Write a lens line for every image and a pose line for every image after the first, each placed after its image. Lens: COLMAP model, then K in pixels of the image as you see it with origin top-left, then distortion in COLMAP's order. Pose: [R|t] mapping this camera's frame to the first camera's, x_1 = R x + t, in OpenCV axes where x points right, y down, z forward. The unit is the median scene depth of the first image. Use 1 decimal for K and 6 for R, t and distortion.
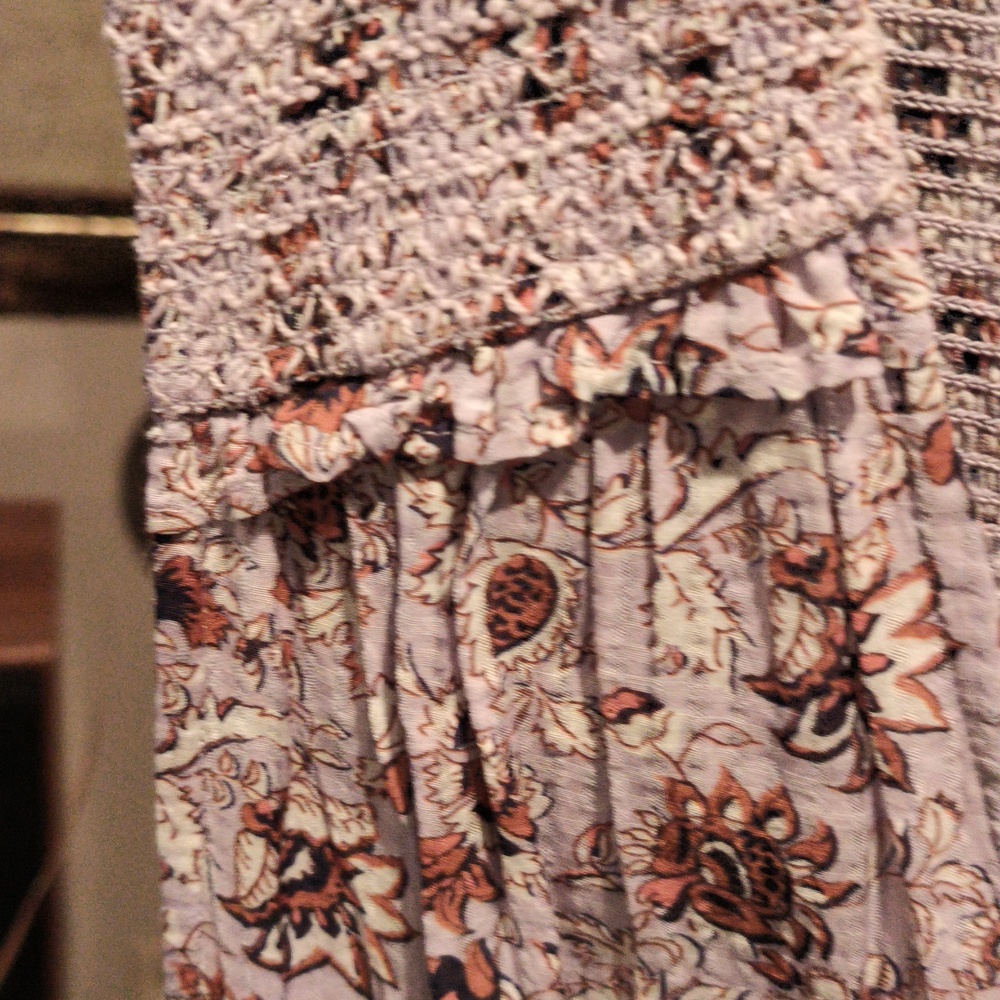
lens RADIAL K [[1602.7, 0, 500.0], [0, 1602.7, 500.0], [0, 0, 1]] dist [0.241786, -1.082560]
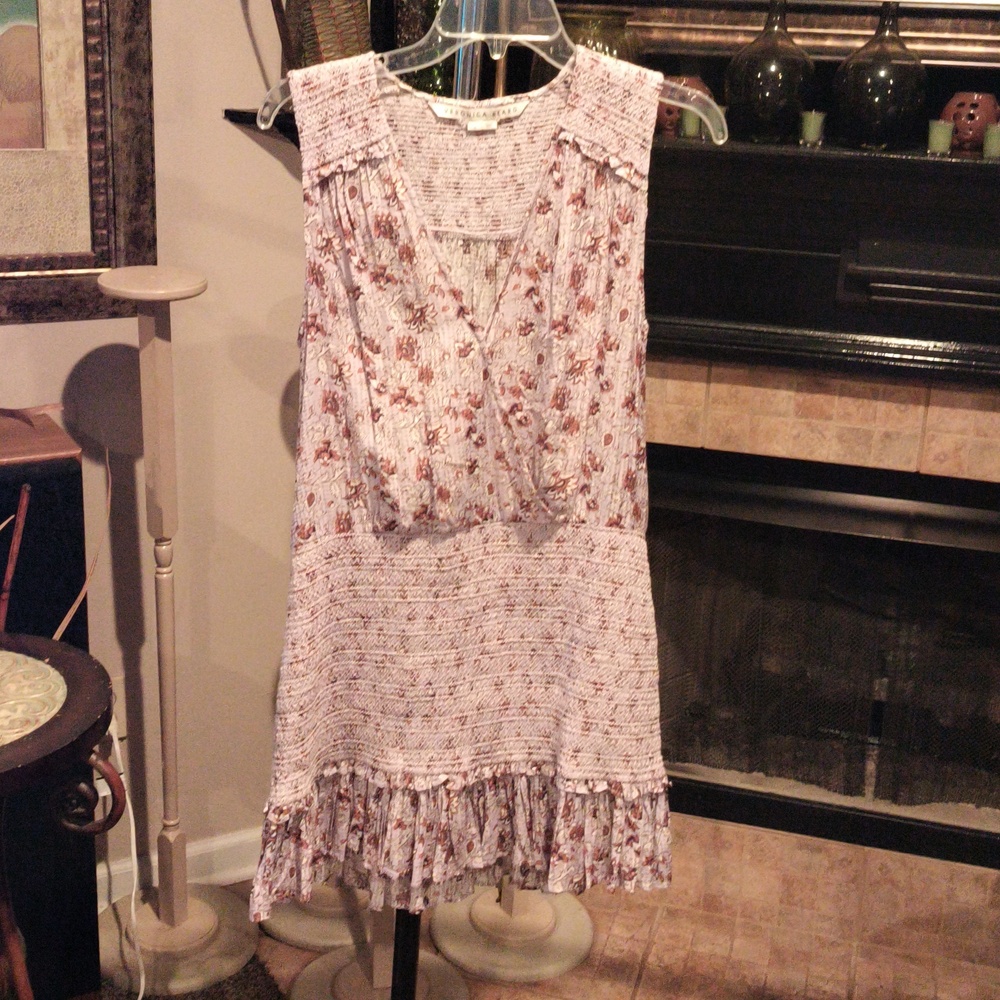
lens RADIAL K [[1509.6, 0, 499.6], [0, 1509.6, 484.0], [0, 0, 1]] dist [0.247449, -0.906879]
pose [[0.958867, -0.143981, 0.244628, -1.344545], [0.168167, 0.982430, -0.080935, 2.220218], [-0.228677, 0.118744, 0.966233, -6.261498]]
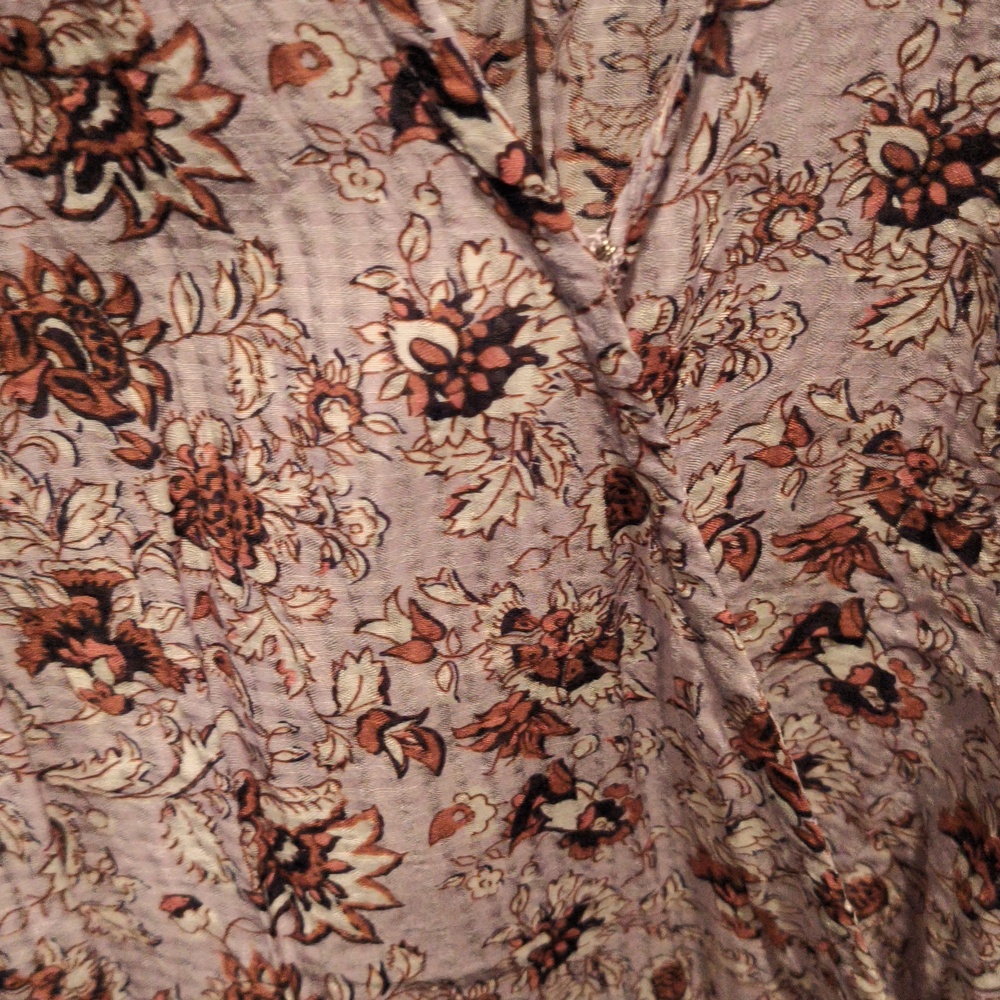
lens RADIAL K [[1602.7, 0, 500.0], [0, 1602.7, 500.0], [0, 0, 1]] dist [0.241786, -1.082560]
pose [[0.982853, -0.181694, 0.031407, 0.470251], [0.171346, 0.962907, 0.208447, 0.730631], [-0.068116, -0.199492, 0.977529, 0.138053]]
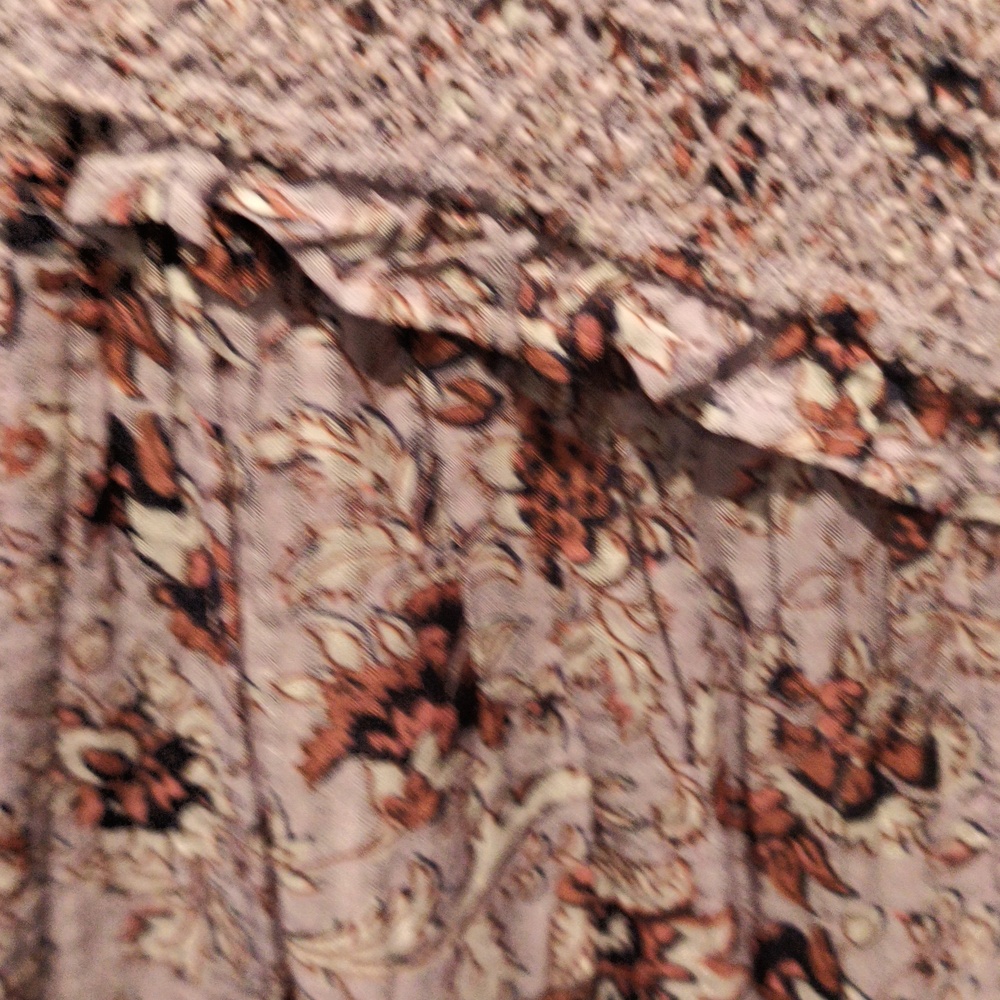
lens RADIAL K [[1602.7, 0, 500.0], [0, 1602.7, 500.0], [0, 0, 1]] dist [0.241786, -1.082560]
pose [[0.947195, -0.310709, 0.079252, 1.133437], [0.312031, 0.950061, -0.004559, 0.169176], [-0.073878, 0.029048, 0.996844, -0.018400]]
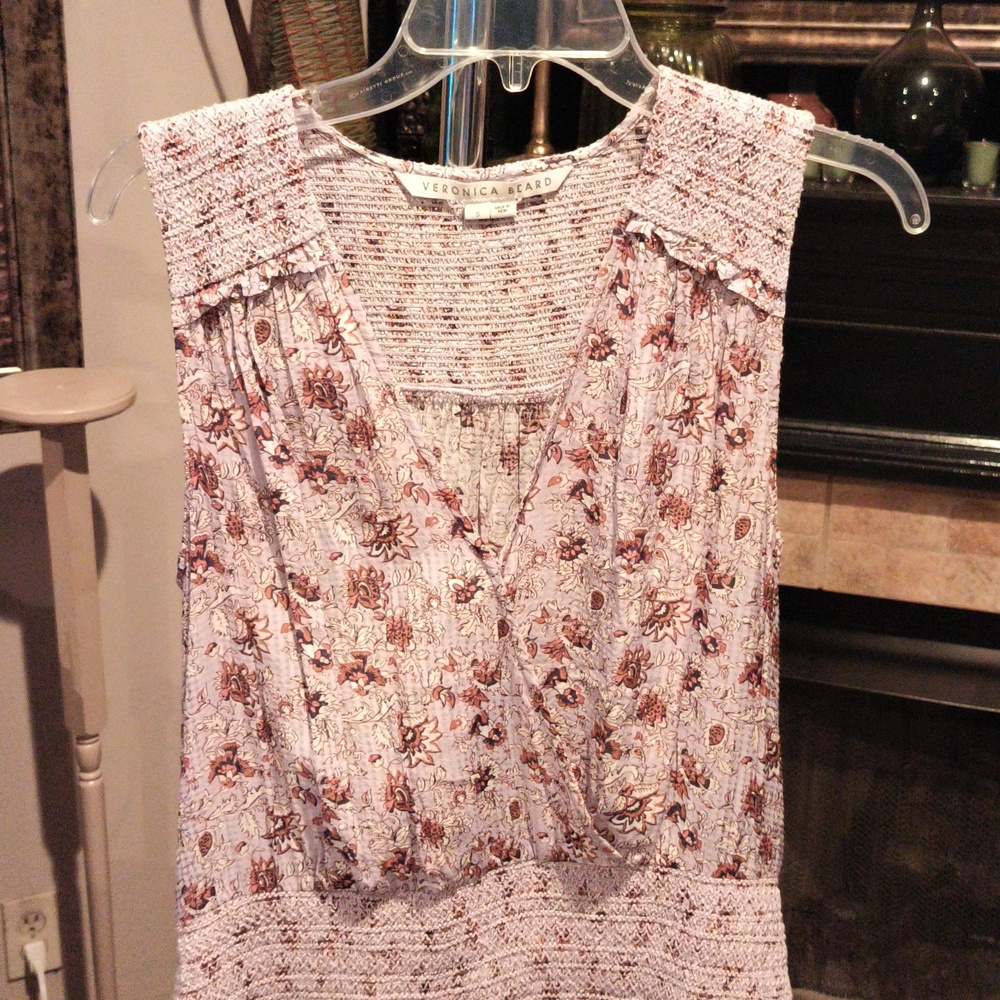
lens RADIAL K [[1509.6, 0, 499.6], [0, 1509.6, 484.0], [0, 0, 1]] dist [0.247449, -0.906879]
pose [[0.966881, -0.151238, 0.205592, -0.285883], [0.172281, 0.981061, -0.088532, 0.979056], [-0.188309, 0.121020, 0.974625, -3.203684]]
